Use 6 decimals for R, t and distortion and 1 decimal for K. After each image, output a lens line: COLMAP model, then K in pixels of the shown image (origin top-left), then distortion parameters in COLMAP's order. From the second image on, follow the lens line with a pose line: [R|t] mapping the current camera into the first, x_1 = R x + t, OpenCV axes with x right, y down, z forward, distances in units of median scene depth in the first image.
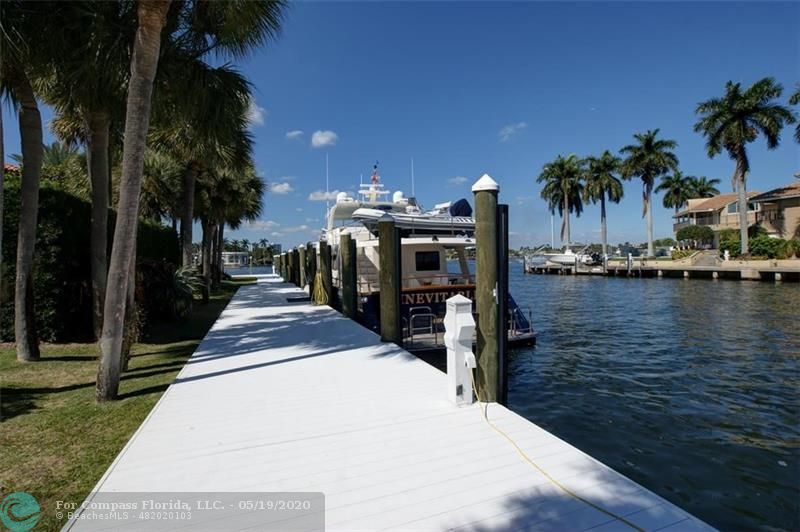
lens RADIAL K [[381.6, 0, 387.0], [0, 381.6, 261.7], [0, 0, 1]] dist [-0.058913, 0.028218]
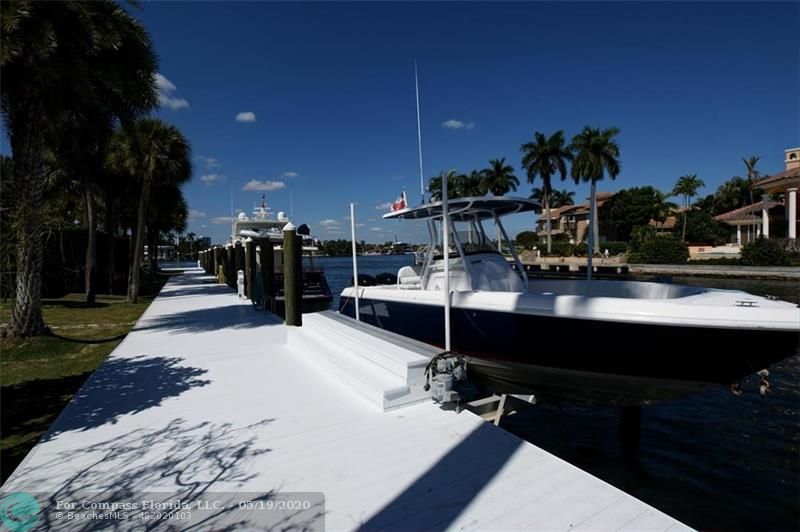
lens RADIAL K [[381.6, 0, 387.0], [0, 381.6, 261.7], [0, 0, 1]] dist [-0.058913, 0.028218]
pose [[0.986423, 0.001630, 0.164217, 0.114208], [-0.004104, 0.999883, 0.014726, -0.005852], [-0.164174, -0.015200, 0.986314, -0.329631]]
